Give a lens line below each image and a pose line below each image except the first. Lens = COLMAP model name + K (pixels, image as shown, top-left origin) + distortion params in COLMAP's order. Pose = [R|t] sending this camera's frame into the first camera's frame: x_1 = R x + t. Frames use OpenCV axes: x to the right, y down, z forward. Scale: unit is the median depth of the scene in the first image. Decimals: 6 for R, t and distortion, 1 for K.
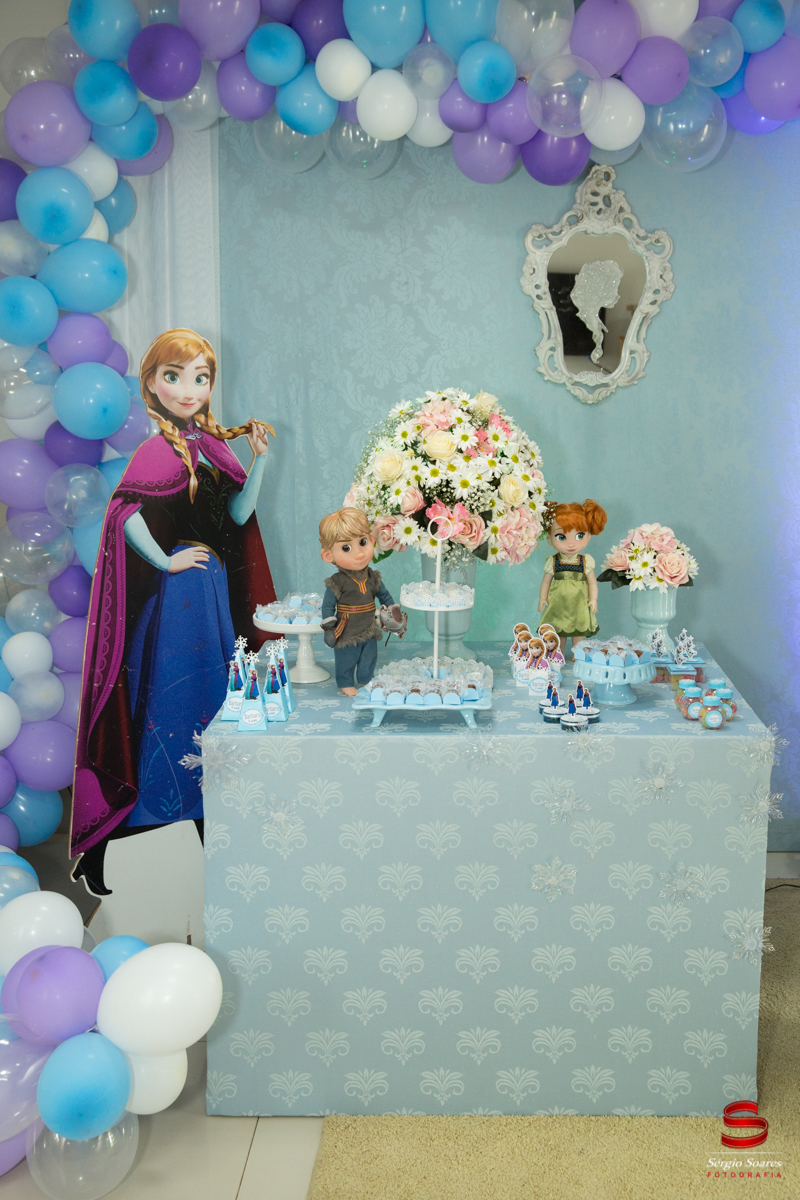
lens RADIAL K [[1364.3, 0, 400.0], [0, 1364.3, 600.0], [0, 0, 1]] dist [-0.004403, 0.006865]
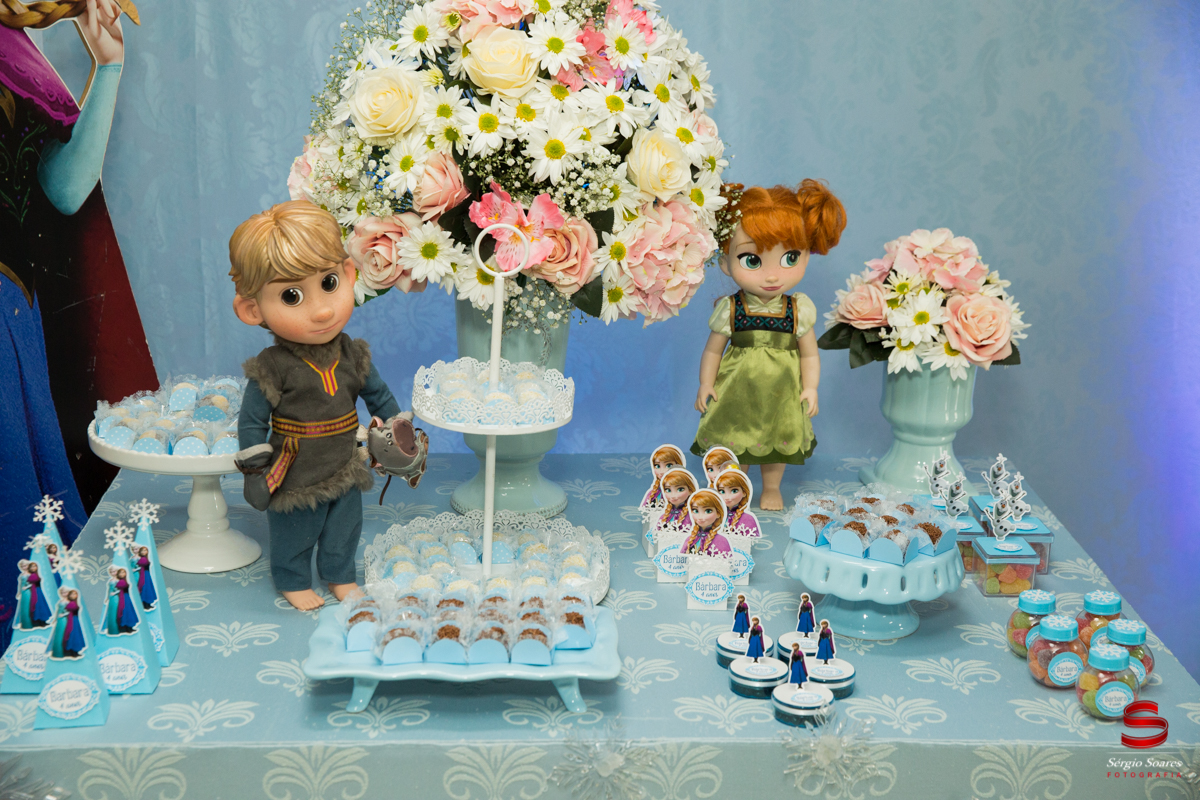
lens RADIAL K [[1718.9, 0, 553.6], [0, 1718.9, 400.9], [0, 0, 1]] dist [0.105081, 0.032481]
pose [[0.995573, 0.000920, 0.093987, -0.006886], [-0.011617, 0.993489, 0.113335, -0.066434], [-0.093271, -0.113925, 0.989101, 0.419199]]
